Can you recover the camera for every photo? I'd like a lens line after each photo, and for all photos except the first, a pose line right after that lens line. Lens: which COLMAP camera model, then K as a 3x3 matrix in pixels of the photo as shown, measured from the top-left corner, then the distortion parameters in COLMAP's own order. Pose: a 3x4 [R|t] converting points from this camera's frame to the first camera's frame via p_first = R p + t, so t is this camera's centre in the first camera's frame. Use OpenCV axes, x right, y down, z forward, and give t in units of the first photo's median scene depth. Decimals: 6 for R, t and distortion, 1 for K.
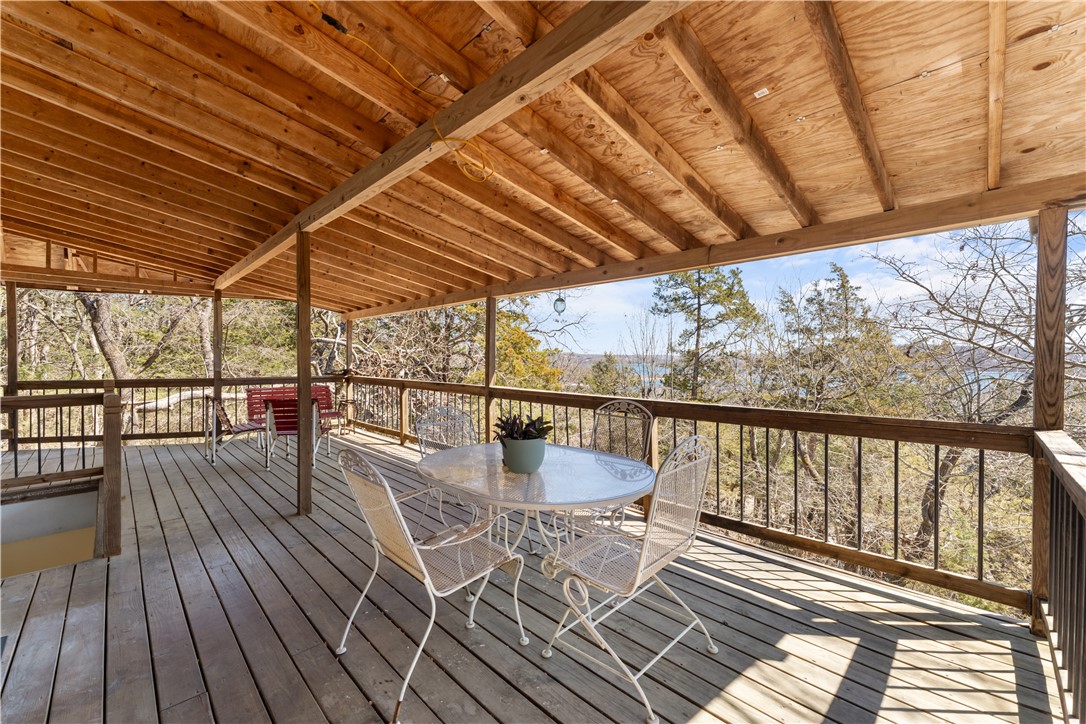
lens RADIAL K [[440.8, 0, 548.0], [0, 440.8, 362.5], [0, 0, 1]] dist [0.003305, -0.000037]
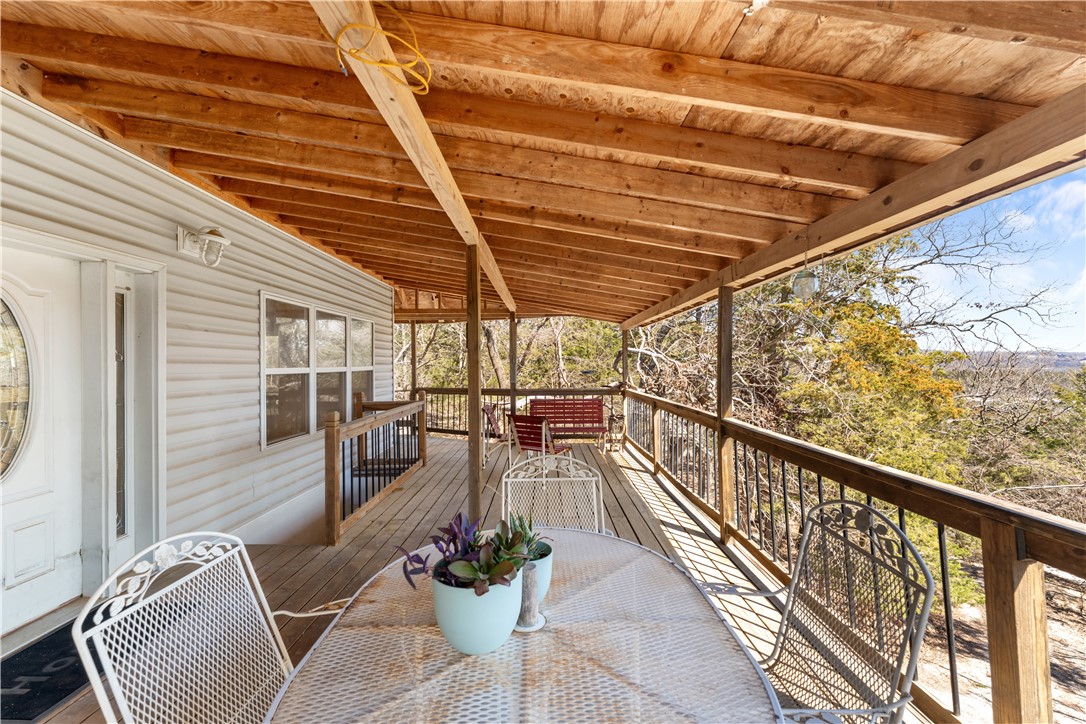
lens RADIAL K [[440.8, 0, 535.3], [0, 440.8, 361.7], [0, 0, 1]] dist [0.003305, -0.000037]
pose [[0.695755, -0.012979, -0.718162, 0.209692], [0.004433, 0.999895, -0.013776, -0.034674], [0.718265, 0.006401, 0.695740, 0.436083]]
